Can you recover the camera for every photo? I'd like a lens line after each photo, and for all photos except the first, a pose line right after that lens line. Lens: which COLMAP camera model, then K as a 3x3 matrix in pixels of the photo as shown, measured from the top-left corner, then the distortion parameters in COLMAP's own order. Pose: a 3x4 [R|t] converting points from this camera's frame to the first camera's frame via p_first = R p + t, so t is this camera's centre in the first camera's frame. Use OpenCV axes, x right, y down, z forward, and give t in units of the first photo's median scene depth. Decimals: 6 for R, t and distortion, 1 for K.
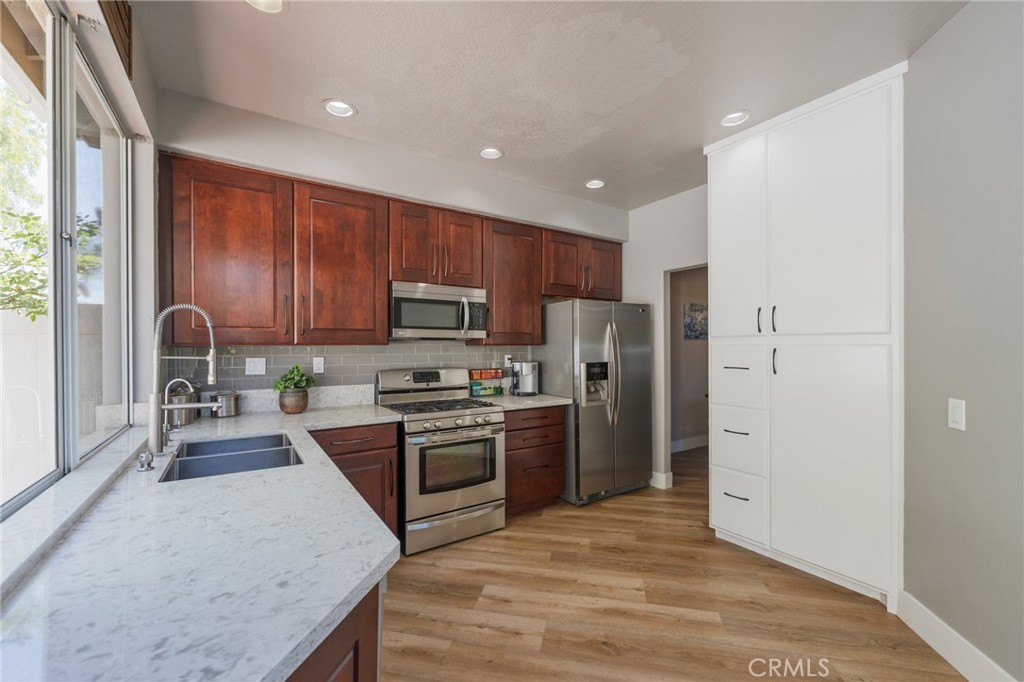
lens RADIAL K [[417.0, 0, 515.1], [0, 417.0, 346.2], [0, 0, 1]] dist [-0.000177, -0.000343]
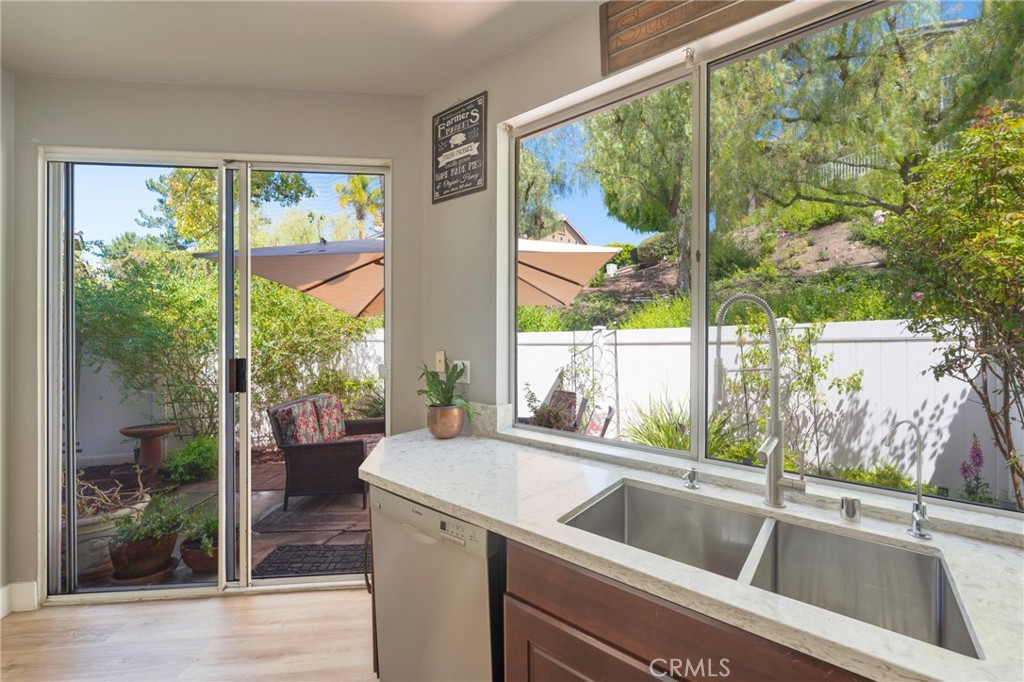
lens RADIAL K [[420.3, 0, 517.1], [0, 420.3, 337.8], [0, 0, 1]] dist [0.000255, -0.000031]
pose [[-0.952457, 0.000526, -0.304673, -0.110390], [-0.000571, 0.999994, 0.003513, -0.015777], [0.304672, 0.003520, -0.952451, 0.829461]]
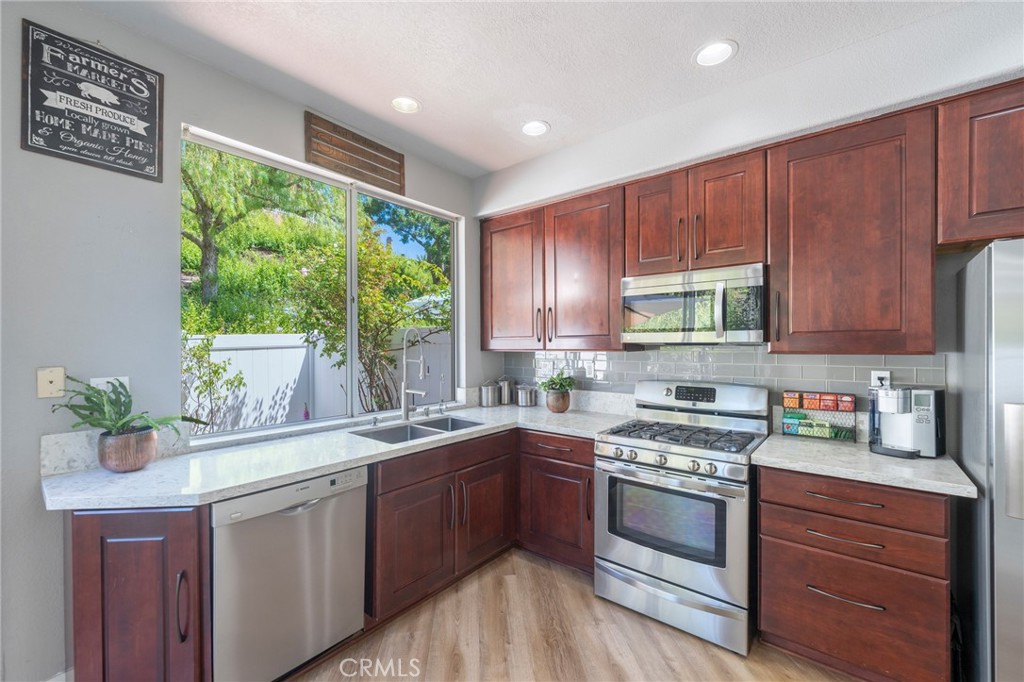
lens RADIAL K [[417.0, 0, 515.1], [0, 417.0, 346.2], [0, 0, 1]] dist [-0.000177, -0.000343]
pose [[0.295779, 0.000824, -0.955256, 0.439246], [0.002448, 0.999996, 0.001621, -0.015811], [0.955253, -0.002818, 0.295776, 0.490097]]
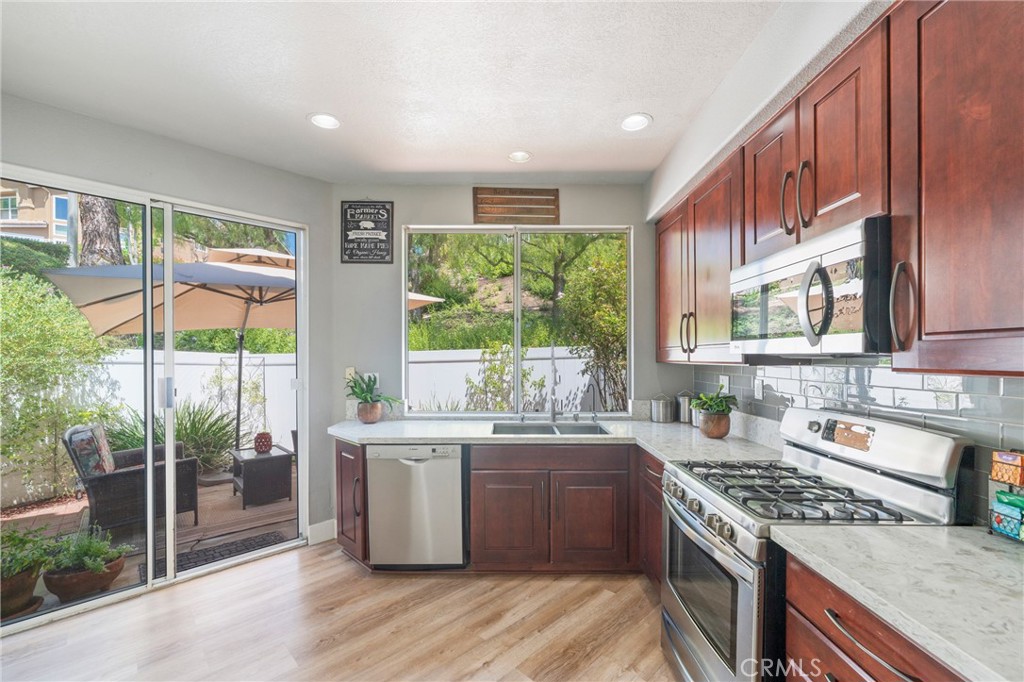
lens RADIAL K [[417.3, 0, 509.1], [0, 417.3, 358.1], [0, 0, 1]] dist [-0.000374, -0.000258]
pose [[-0.556216, 0.005587, -0.831019, 0.428908], [0.001590, 0.999983, 0.005659, -0.018511], [0.831036, 0.001826, -0.556216, 0.997232]]
